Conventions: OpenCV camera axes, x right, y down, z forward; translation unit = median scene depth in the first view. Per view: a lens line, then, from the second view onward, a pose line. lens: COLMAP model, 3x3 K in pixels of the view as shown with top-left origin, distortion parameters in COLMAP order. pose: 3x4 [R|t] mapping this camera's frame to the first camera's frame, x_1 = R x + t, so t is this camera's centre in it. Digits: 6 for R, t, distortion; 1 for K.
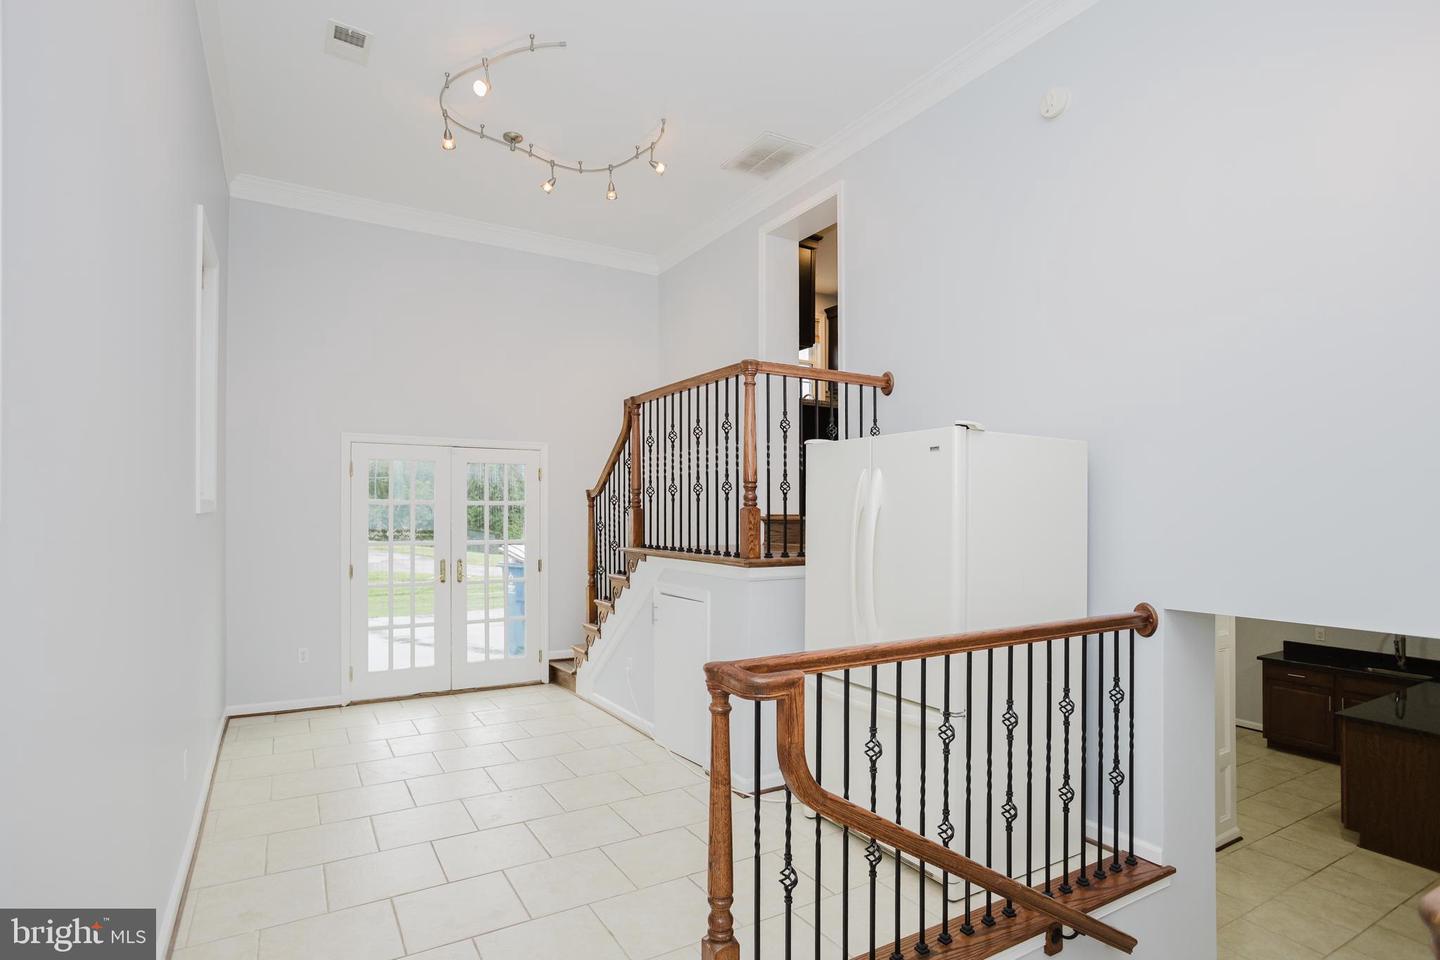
lens RADIAL K [[724.6, 0, 709.7], [0, 724.6, 505.9], [0, 0, 1]] dist [-0.050173, 0.040091]
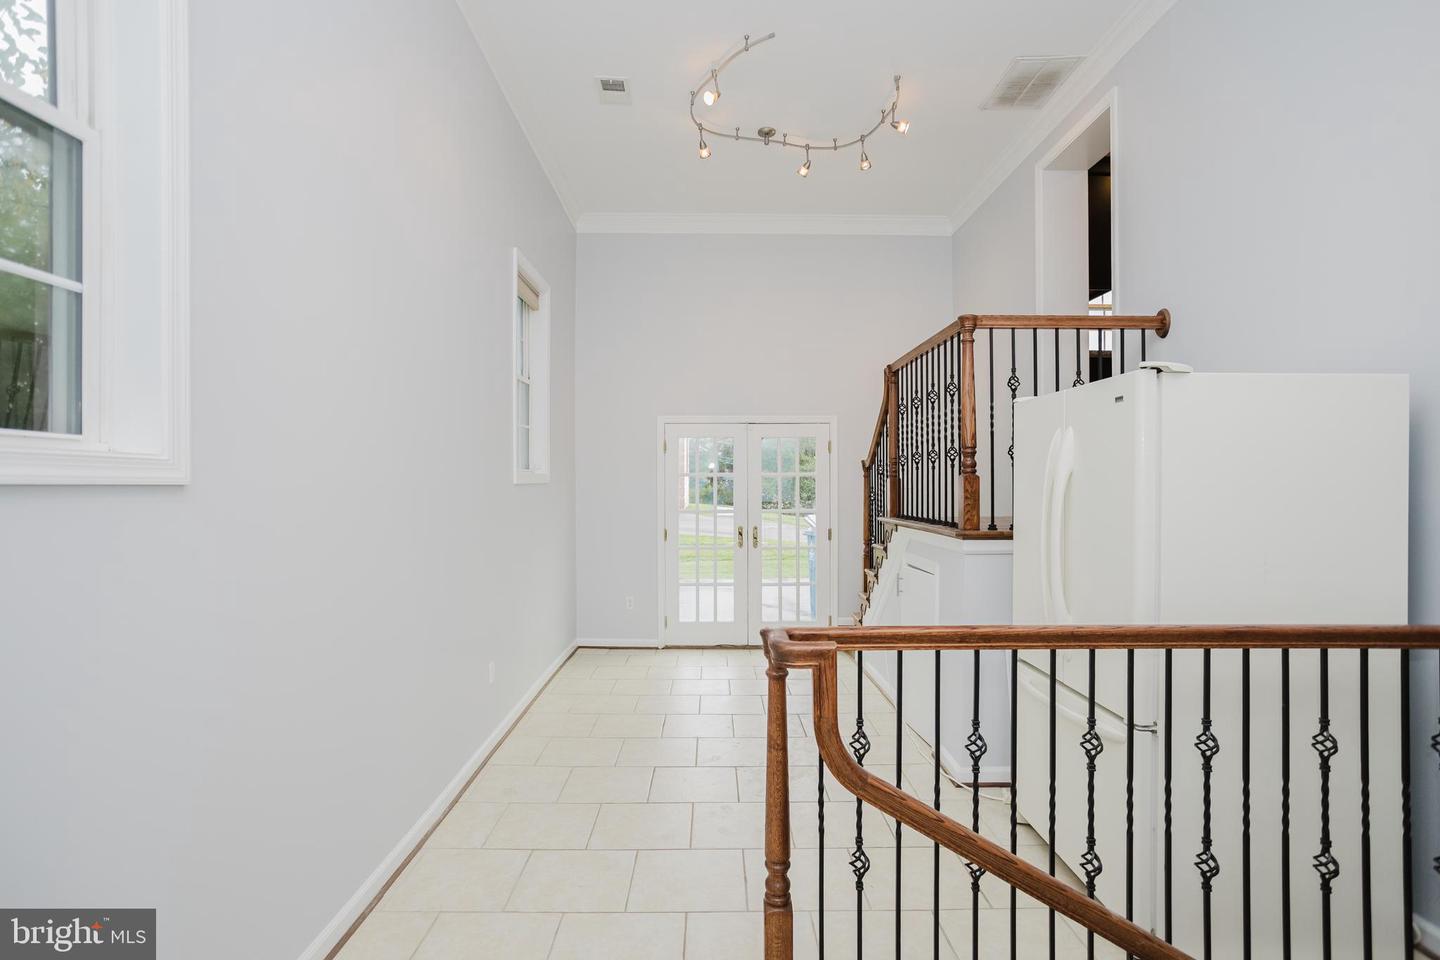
lens RADIAL K [[710.2, 0, 715.1], [0, 710.2, 483.6], [0, 0, 1]] dist [-0.047941, 0.035919]
pose [[0.867375, -0.004499, -0.497635, 0.200392], [0.007469, 0.999964, 0.003977, 0.006461], [0.497599, -0.007167, 0.867378, 0.051634]]
